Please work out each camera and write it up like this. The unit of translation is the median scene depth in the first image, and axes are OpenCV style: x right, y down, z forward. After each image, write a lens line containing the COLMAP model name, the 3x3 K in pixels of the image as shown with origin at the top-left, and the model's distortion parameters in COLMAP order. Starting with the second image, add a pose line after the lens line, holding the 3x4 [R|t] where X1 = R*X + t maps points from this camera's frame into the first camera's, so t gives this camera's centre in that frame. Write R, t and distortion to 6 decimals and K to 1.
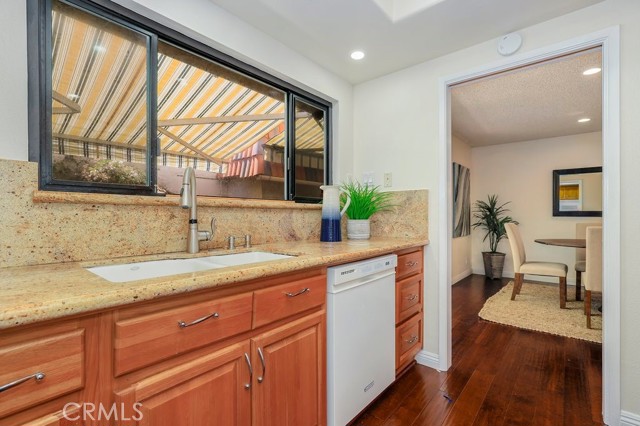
lens RADIAL K [[295.2, 0, 321.5], [0, 295.2, 214.7], [0, 0, 1]] dist [0.000714, 0.000653]
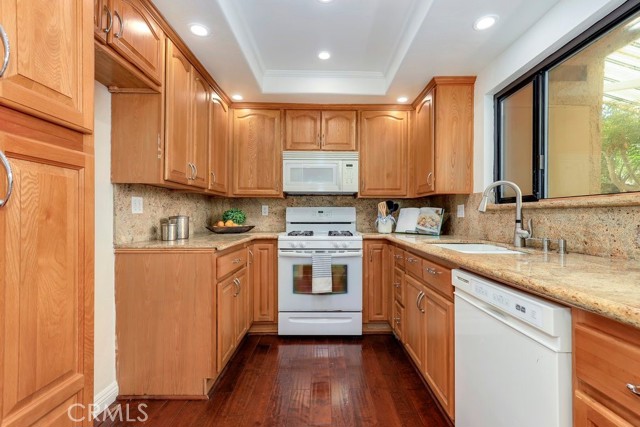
lens RADIAL K [[298.7, 0, 331.9], [0, 298.7, 216.5], [0, 0, 1]] dist [-0.000220, 0.000026]
pose [[-0.744139, -0.002100, -0.668022, 0.845927], [-0.002540, 0.999997, -0.000314, 0.003641], [0.668020, 0.001463, -0.744141, 1.203403]]
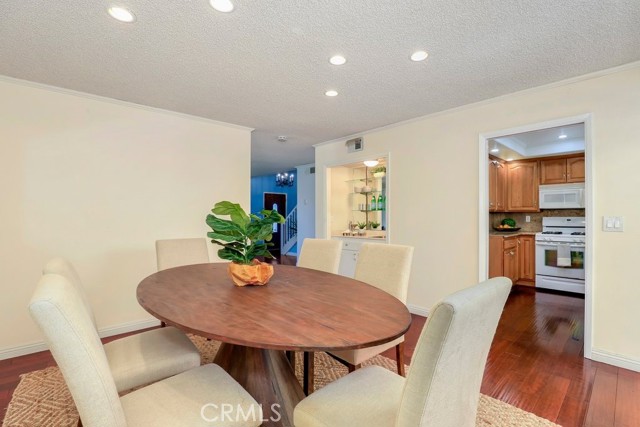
lens RADIAL K [[290.2, 0, 320.0], [0, 290.2, 215.7], [0, 0, 1]] dist [-0.036590, 0.000117]
pose [[-0.990751, 0.002619, 0.135667, 1.545180], [0.002410, 0.999996, -0.001706, -0.054988], [-0.135671, -0.001363, -0.990753, 2.551655]]
